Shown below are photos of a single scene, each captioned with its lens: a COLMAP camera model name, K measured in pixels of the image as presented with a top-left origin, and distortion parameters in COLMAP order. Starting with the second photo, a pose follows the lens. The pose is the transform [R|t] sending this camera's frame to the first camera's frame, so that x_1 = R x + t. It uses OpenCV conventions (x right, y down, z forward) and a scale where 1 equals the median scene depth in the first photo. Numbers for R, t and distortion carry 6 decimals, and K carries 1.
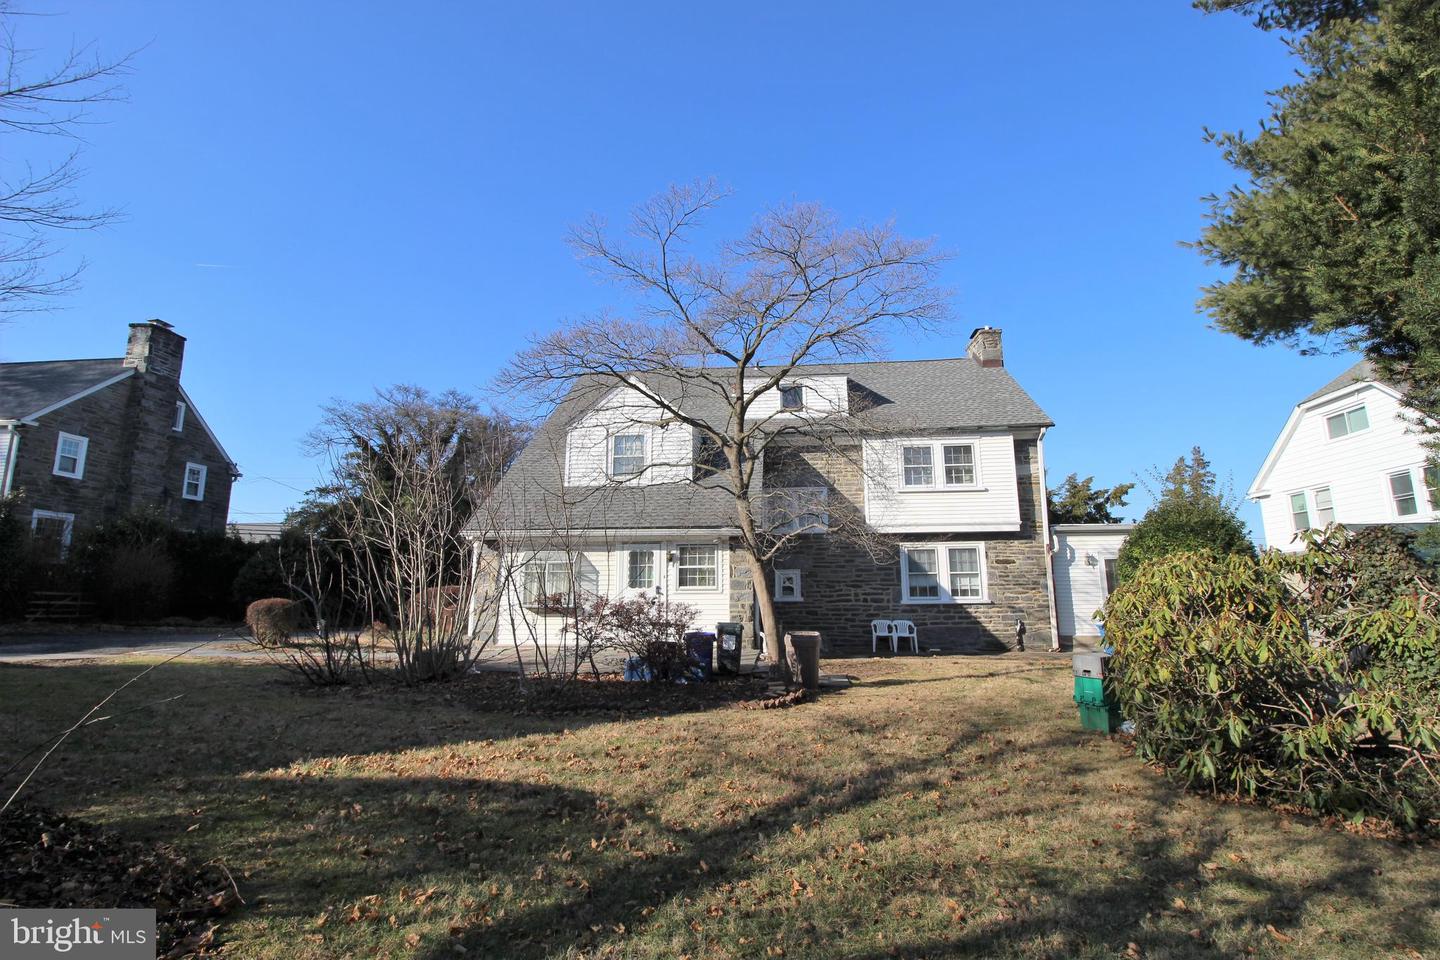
lens RADIAL K [[676.2, 0, 720.0], [0, 676.2, 480.0], [0, 0, 1]] dist [-0.001342, -0.000240]
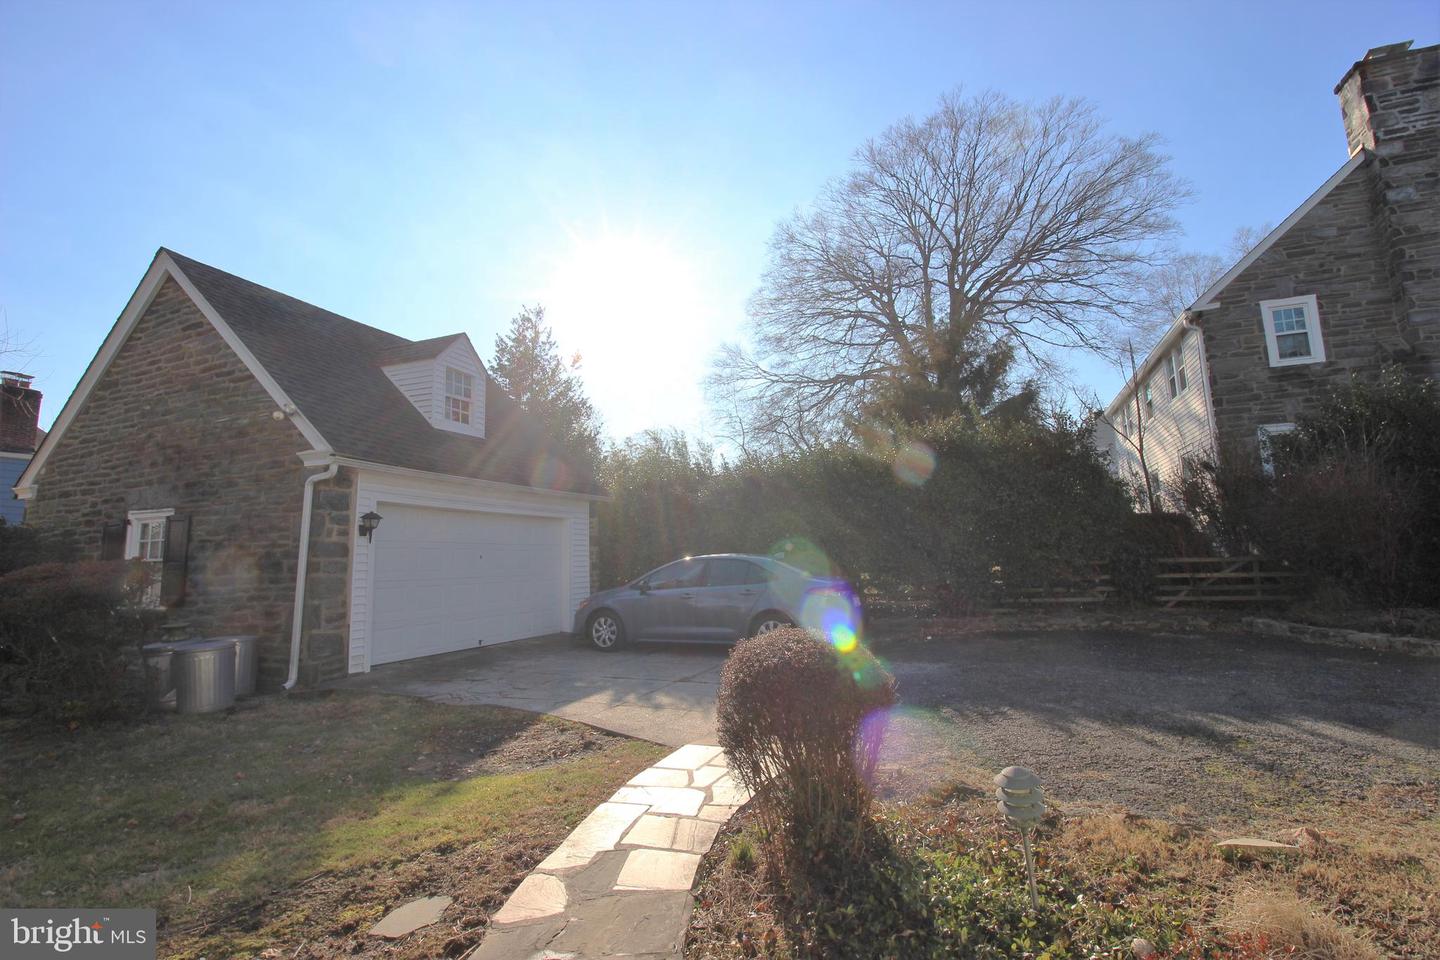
lens RADIAL K [[676.2, 0, 720.0], [0, 676.2, 480.0], [0, 0, 1]] dist [-0.001342, -0.000240]
pose [[-0.236412, -0.112482, -0.965120, -0.300145], [0.215702, 0.962417, -0.165005, 0.104706], [0.947408, -0.247188, -0.203264, 0.719741]]
